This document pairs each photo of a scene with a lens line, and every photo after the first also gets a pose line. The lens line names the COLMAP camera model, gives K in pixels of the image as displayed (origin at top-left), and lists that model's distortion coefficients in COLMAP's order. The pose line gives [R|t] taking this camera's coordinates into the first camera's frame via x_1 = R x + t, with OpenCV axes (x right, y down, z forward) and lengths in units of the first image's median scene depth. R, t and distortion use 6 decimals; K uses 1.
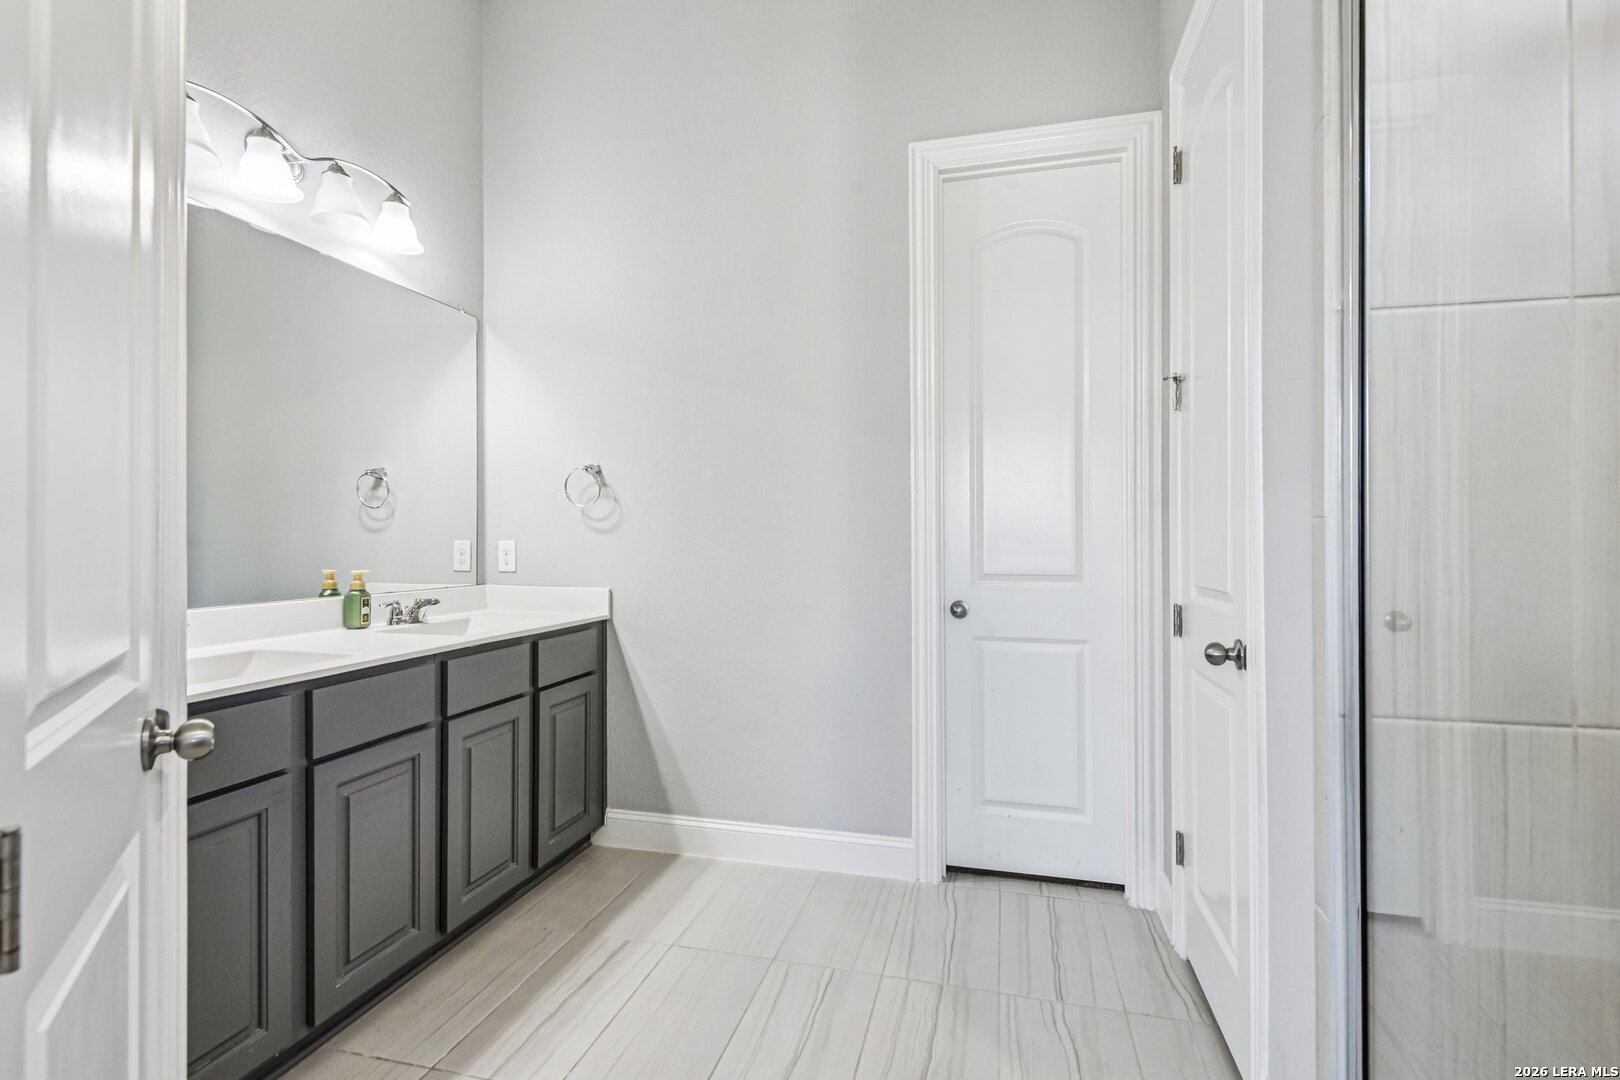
lens RADIAL K [[769.7, 0, 806.1], [0, 769.7, 537.7], [0, 0, 1]] dist [0.035547, -0.023066]
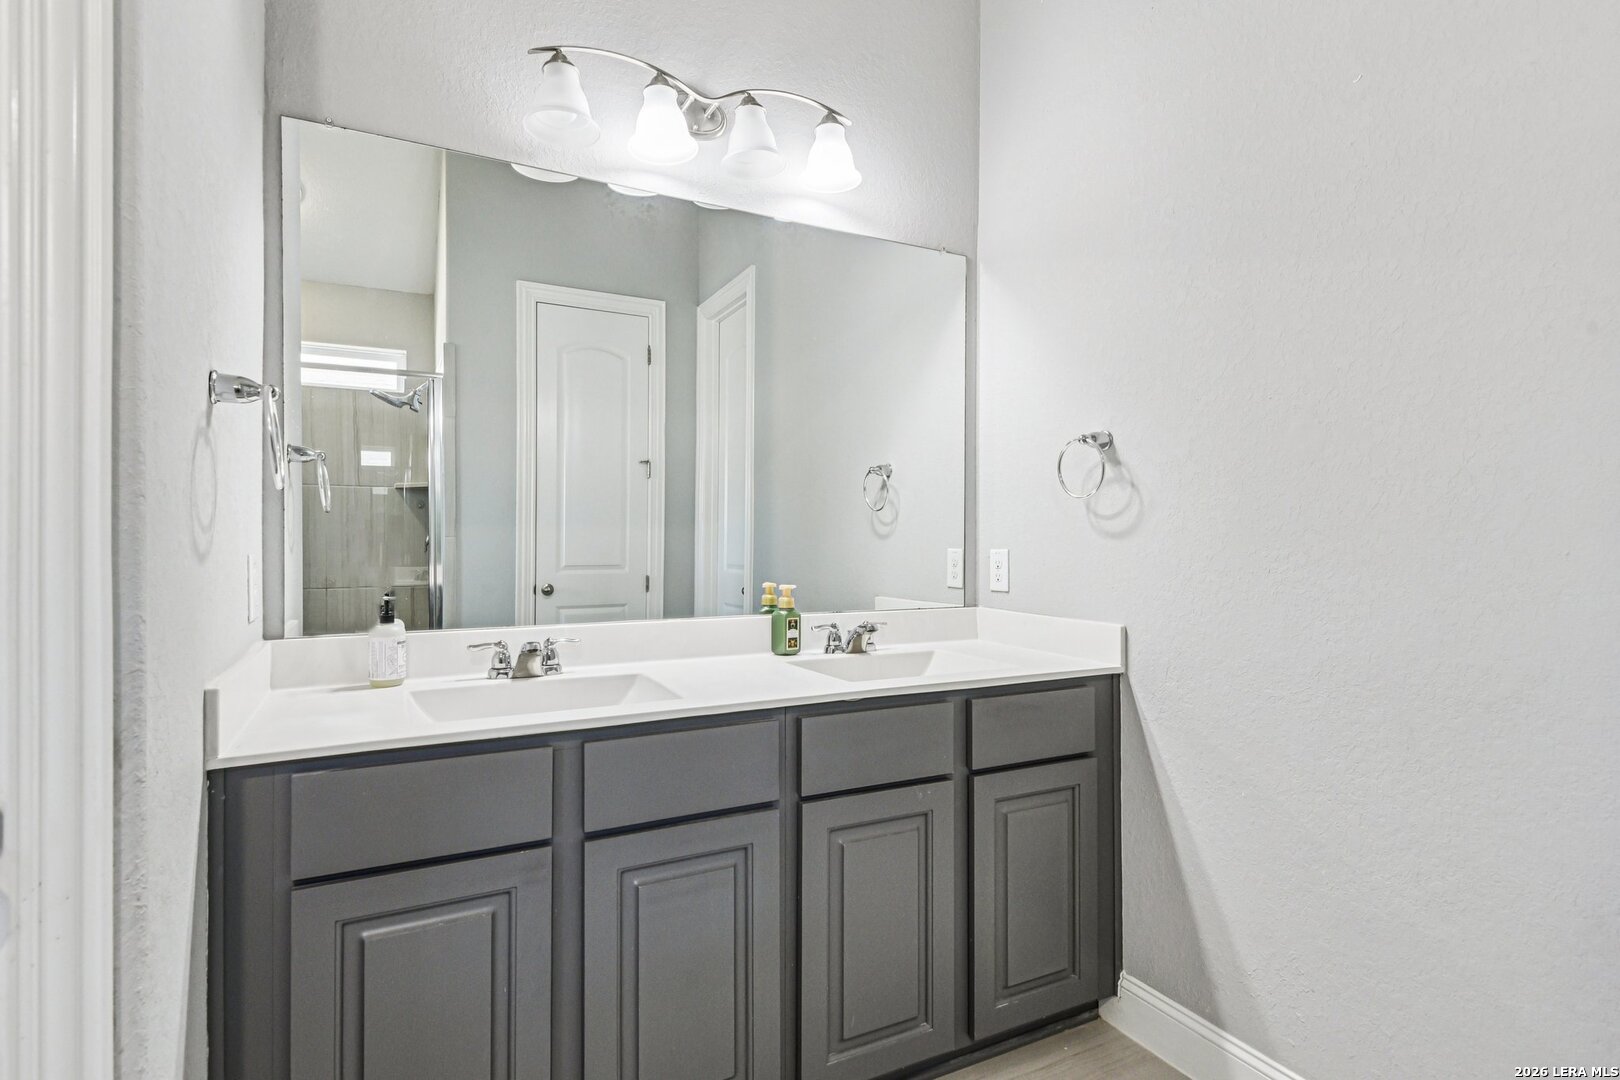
lens RADIAL K [[855.9, 0, 813.5], [0, 855.9, 532.4], [0, 0, 1]] dist [0.040779, -0.100486]
pose [[0.687714, -0.009941, -0.725914, 0.083001], [-0.002075, 0.999875, -0.015659, 0.001400], [0.725979, 0.012275, 0.687607, 0.330622]]
